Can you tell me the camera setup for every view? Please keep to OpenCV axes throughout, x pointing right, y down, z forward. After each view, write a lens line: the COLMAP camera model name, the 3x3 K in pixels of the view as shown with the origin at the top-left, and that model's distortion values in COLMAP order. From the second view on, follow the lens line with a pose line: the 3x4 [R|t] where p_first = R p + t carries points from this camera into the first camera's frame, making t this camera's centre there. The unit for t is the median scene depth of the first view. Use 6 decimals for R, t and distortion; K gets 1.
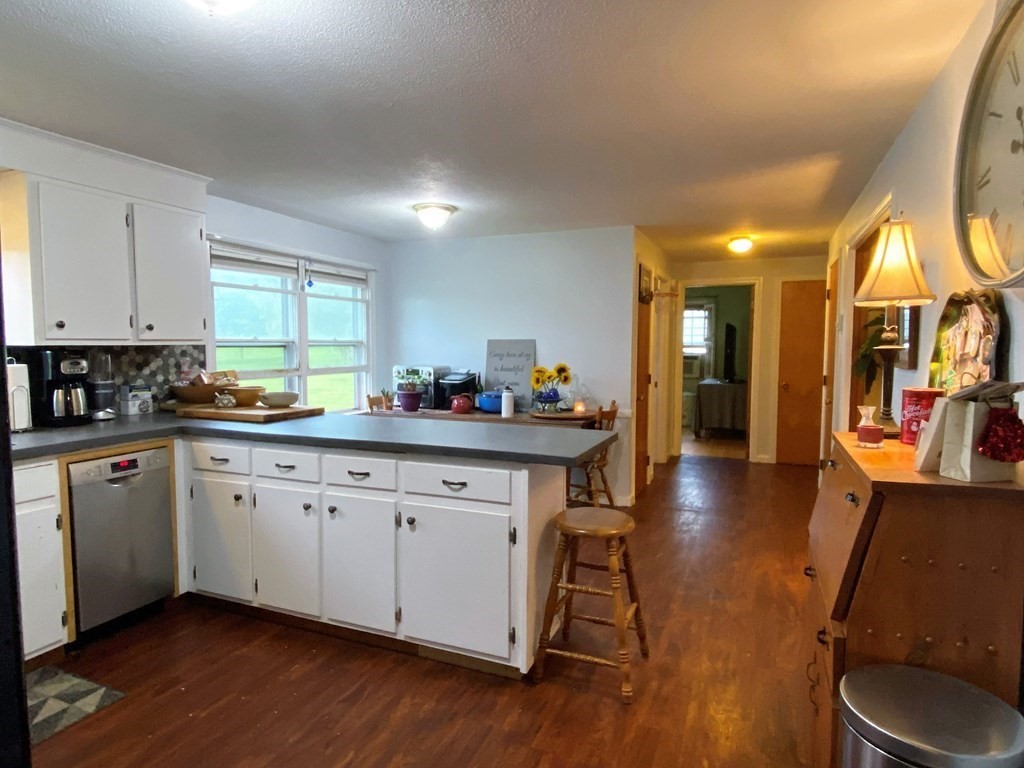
lens RADIAL K [[593.6, 0, 512.0], [0, 593.6, 384.0], [0, 0, 1]] dist [0.050779, -0.053444]
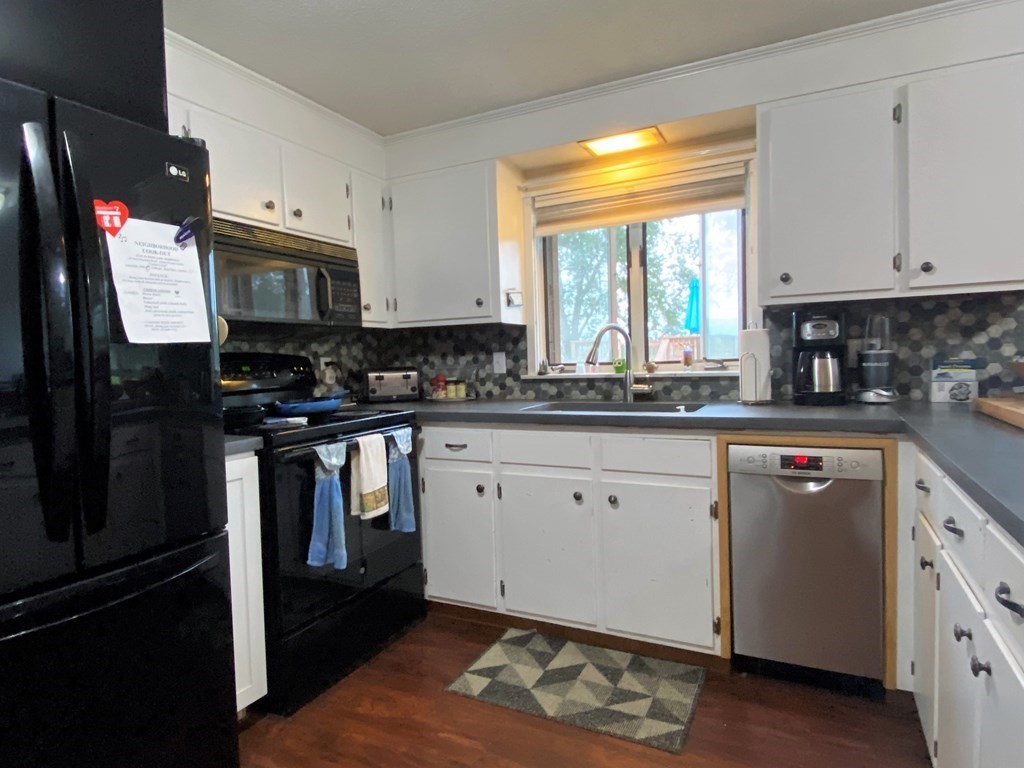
lens RADIAL K [[593.6, 0, 512.0], [0, 593.6, 384.0], [0, 0, 1]] dist [0.050779, -0.053444]
pose [[-0.065801, 0.046485, -0.996749, 0.080794], [-0.040577, 0.997963, 0.049220, 0.018048], [0.997007, 0.043684, -0.063780, 0.611954]]
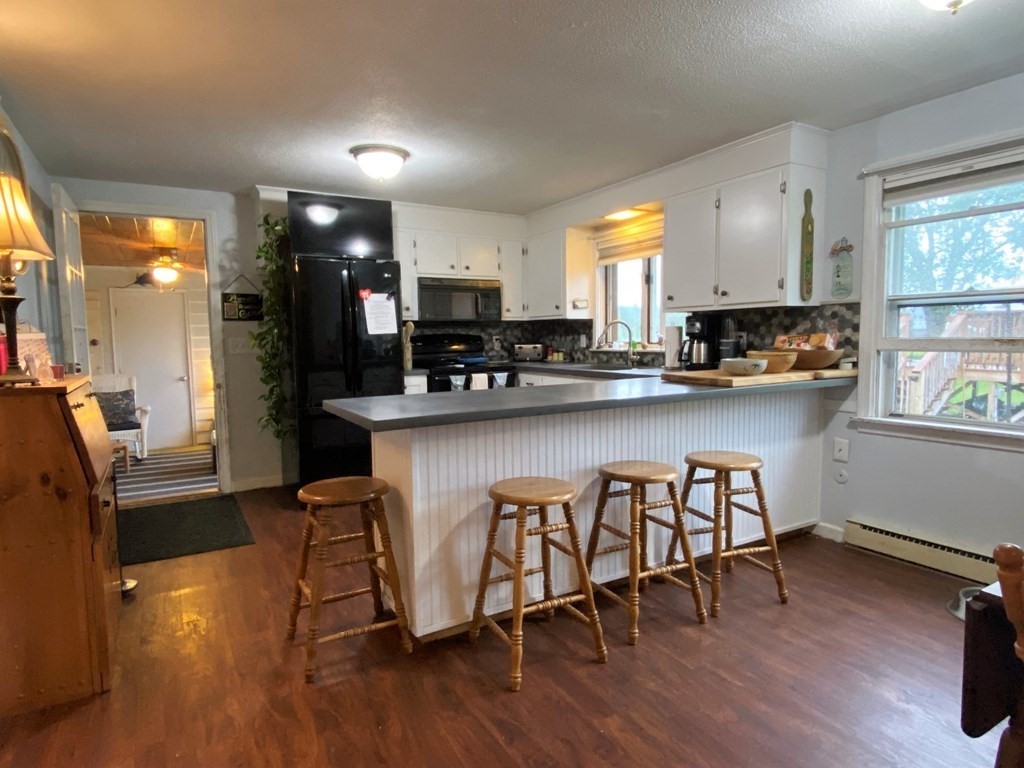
lens RADIAL K [[593.6, 0, 512.0], [0, 593.6, 384.0], [0, 0, 1]] dist [0.050779, -0.053444]
pose [[-0.602321, 0.074253, -0.794793, 0.569123], [-0.041615, 0.991389, 0.124158, -0.048574], [0.797169, 0.107858, -0.594044, 1.399679]]
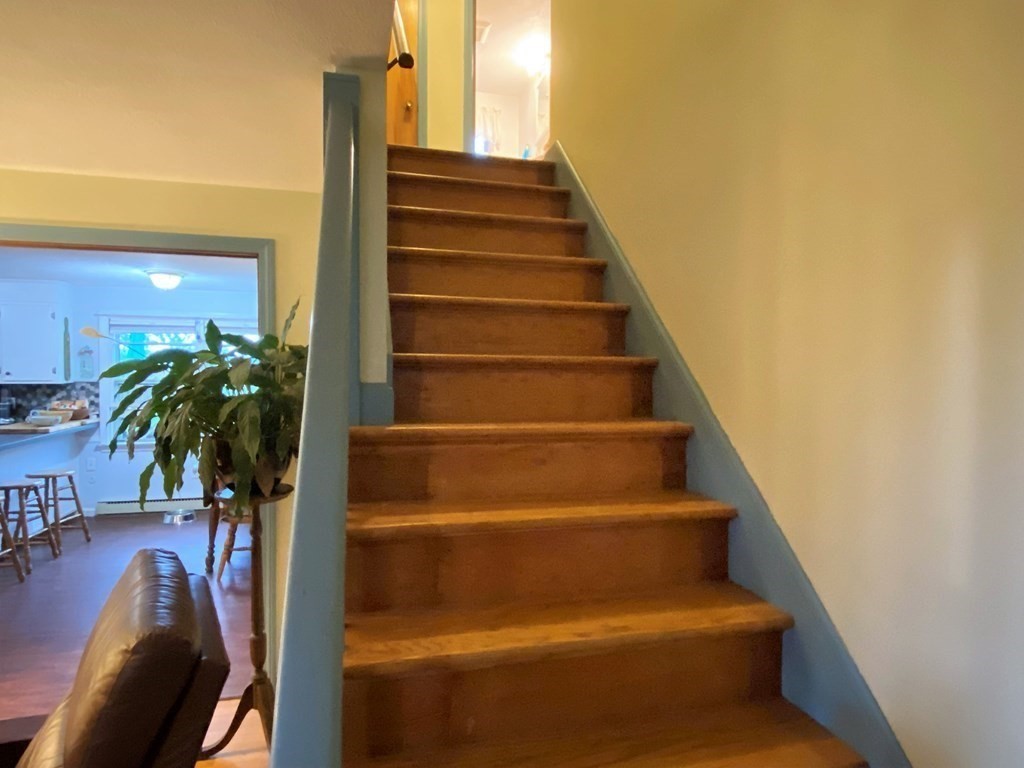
lens RADIAL K [[593.6, 0, 512.0], [0, 593.6, 384.0], [0, 0, 1]] dist [0.050779, -0.053444]
pose [[0.611997, 0.022721, -0.790533, 1.705959], [-0.059905, 0.998047, -0.017690, -0.123762], [0.788588, 0.058183, 0.612163, 1.111260]]
